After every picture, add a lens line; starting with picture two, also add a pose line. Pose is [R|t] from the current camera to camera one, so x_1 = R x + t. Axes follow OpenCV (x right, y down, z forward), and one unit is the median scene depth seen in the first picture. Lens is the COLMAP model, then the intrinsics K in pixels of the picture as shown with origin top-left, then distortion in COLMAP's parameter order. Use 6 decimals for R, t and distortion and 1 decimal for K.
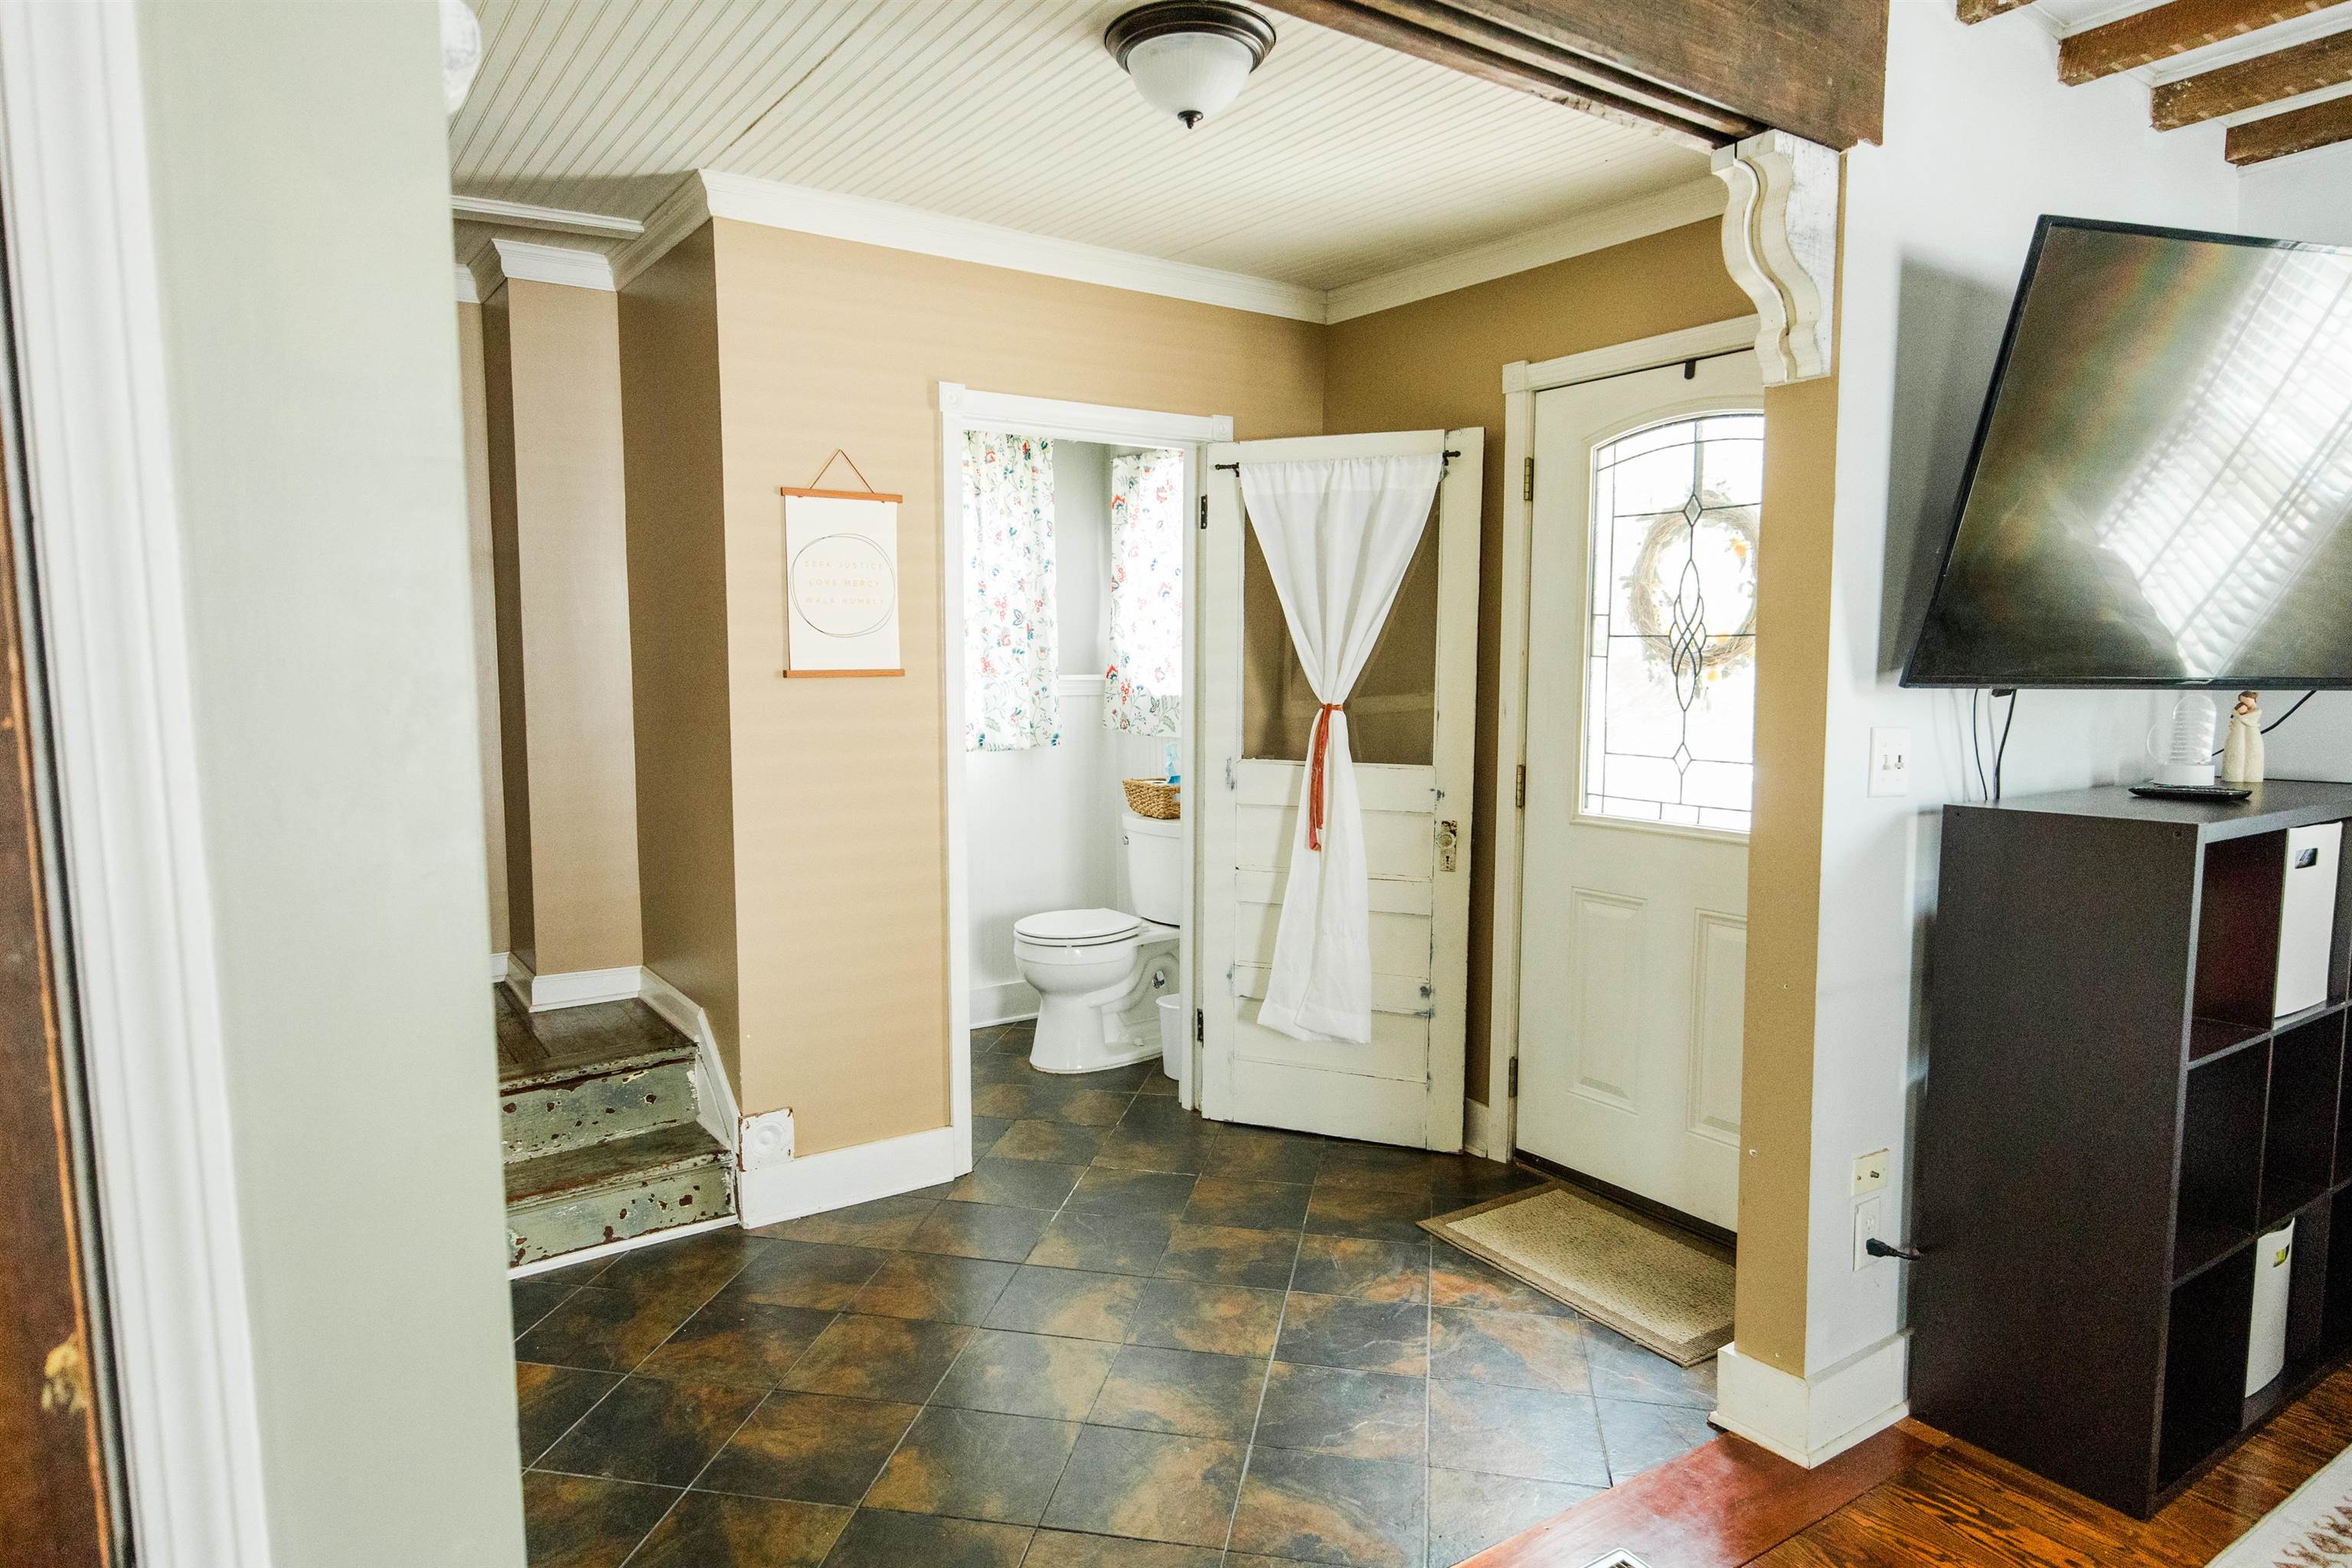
lens RADIAL K [[1381.0, 0, 1108.6], [0, 1381.0, 806.9], [0, 0, 1]] dist [-0.001054, -0.005221]
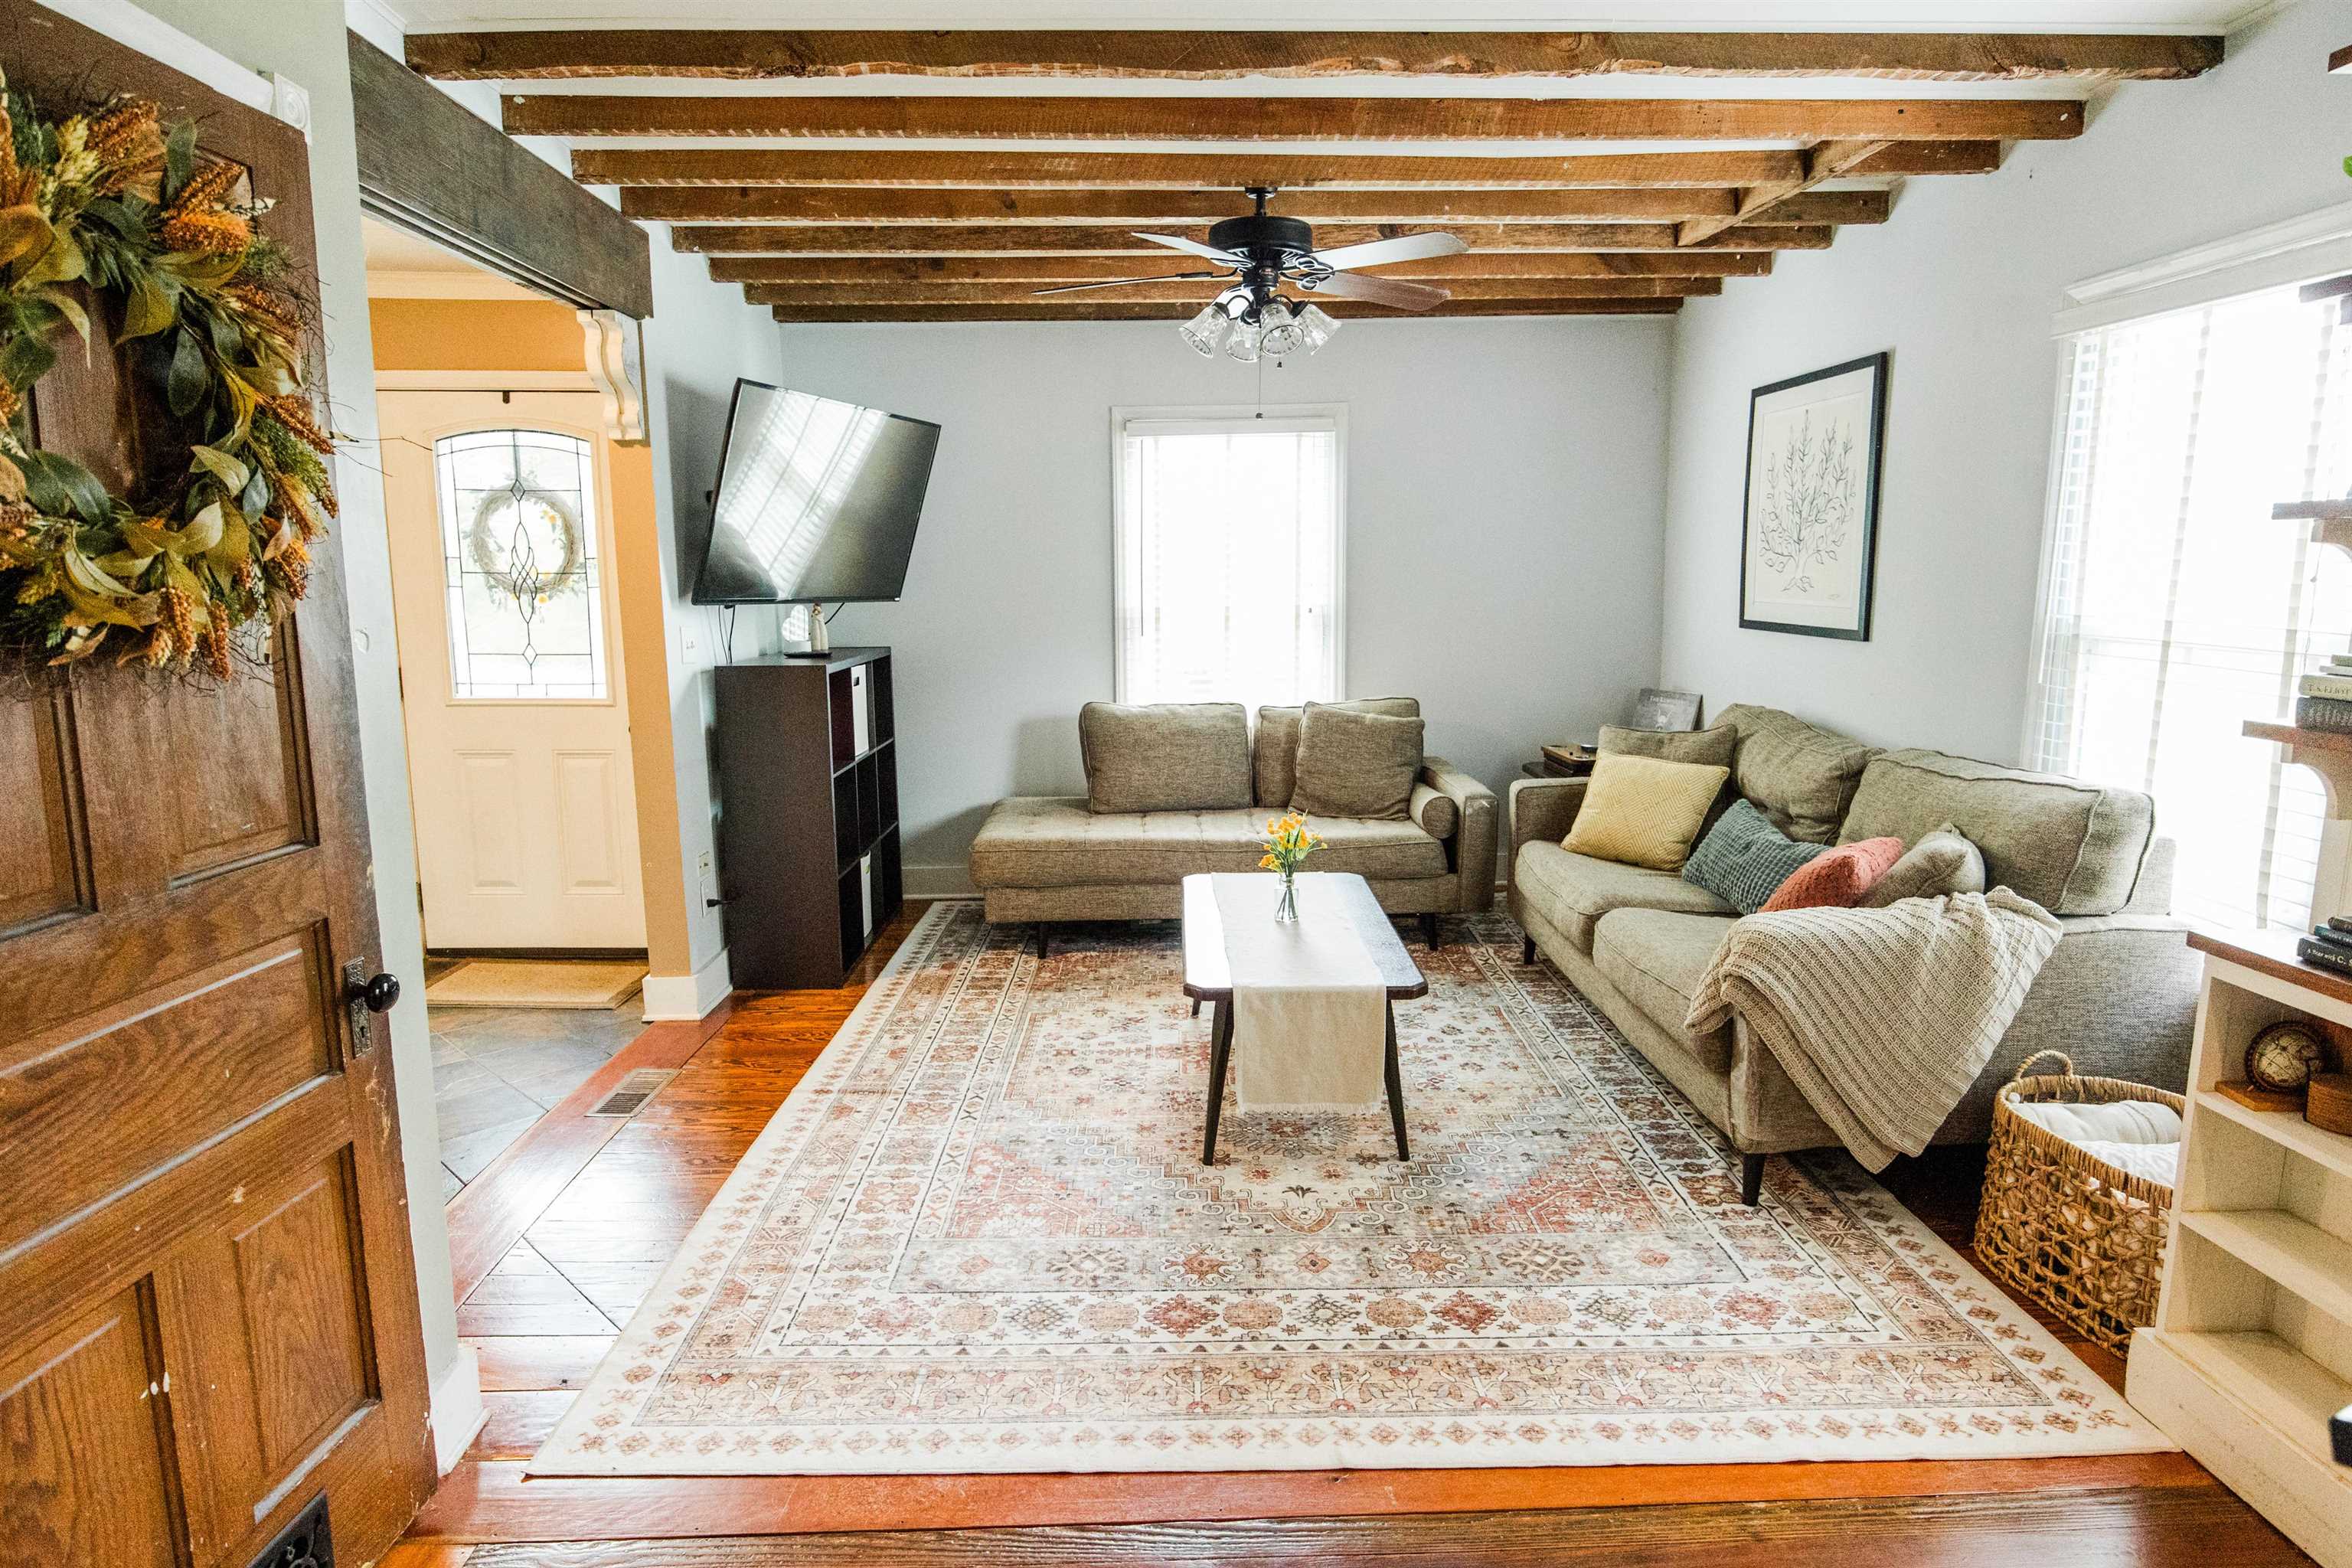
lens RADIAL K [[1381.0, 0, 1175.2], [0, 1381.0, 790.0], [0, 0, 1]] dist [-0.001054, -0.005221]
pose [[0.534556, -0.130599, 0.834981, -0.591184], [0.088828, 0.991198, 0.098165, 0.032632], [-0.840452, 0.021695, 0.541452, -0.502379]]
